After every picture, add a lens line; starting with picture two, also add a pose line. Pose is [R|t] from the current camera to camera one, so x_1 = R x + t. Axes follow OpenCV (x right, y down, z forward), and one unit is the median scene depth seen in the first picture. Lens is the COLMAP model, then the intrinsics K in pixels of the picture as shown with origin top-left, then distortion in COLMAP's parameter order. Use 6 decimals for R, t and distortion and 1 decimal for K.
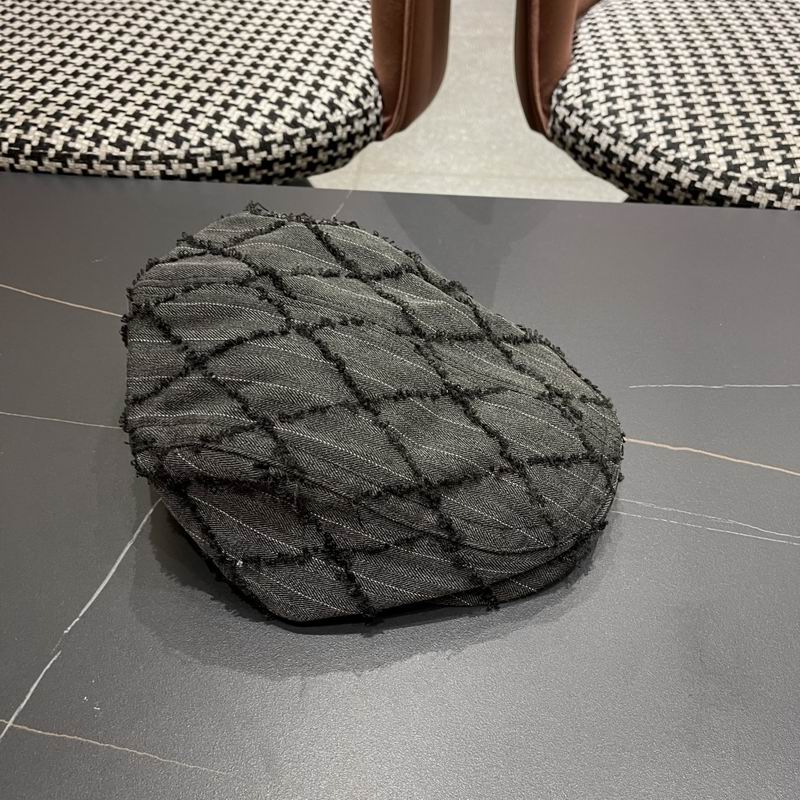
lens RADIAL K [[854.7, 0, 406.4], [0, 854.7, 406.0], [0, 0, 1]] dist [0.009474, 0.019382]
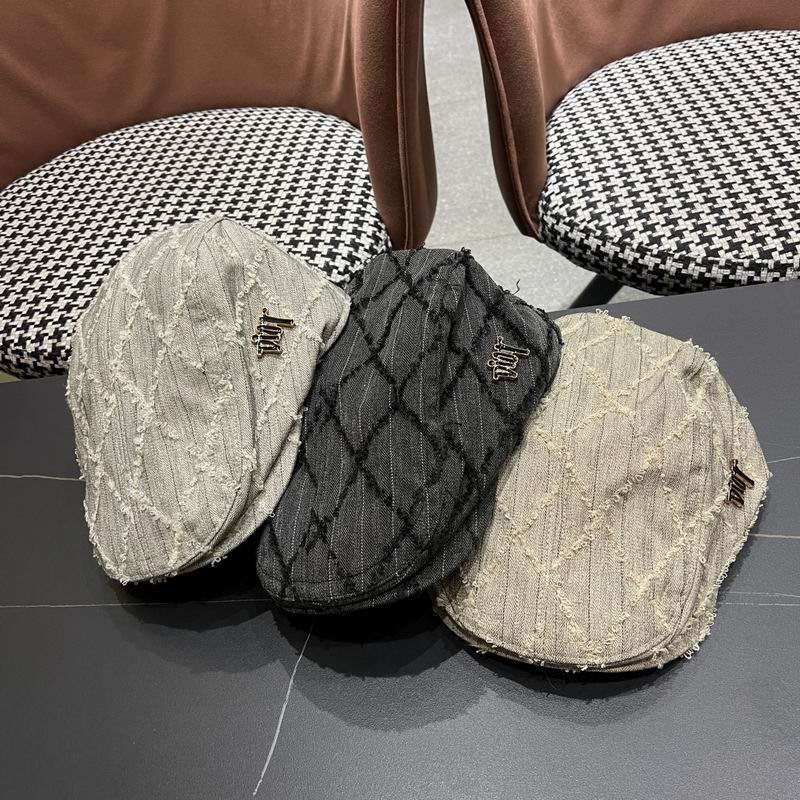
lens RADIAL K [[847.4, 0, 396.1], [0, 847.4, 407.0], [0, 0, 1]] dist [0.000734, 0.021155]
pose [[0.983154, -0.181562, -0.021049, -0.041236], [0.180800, 0.982940, -0.033759, -0.108459], [0.026819, 0.029385, 0.999208, -0.121399]]
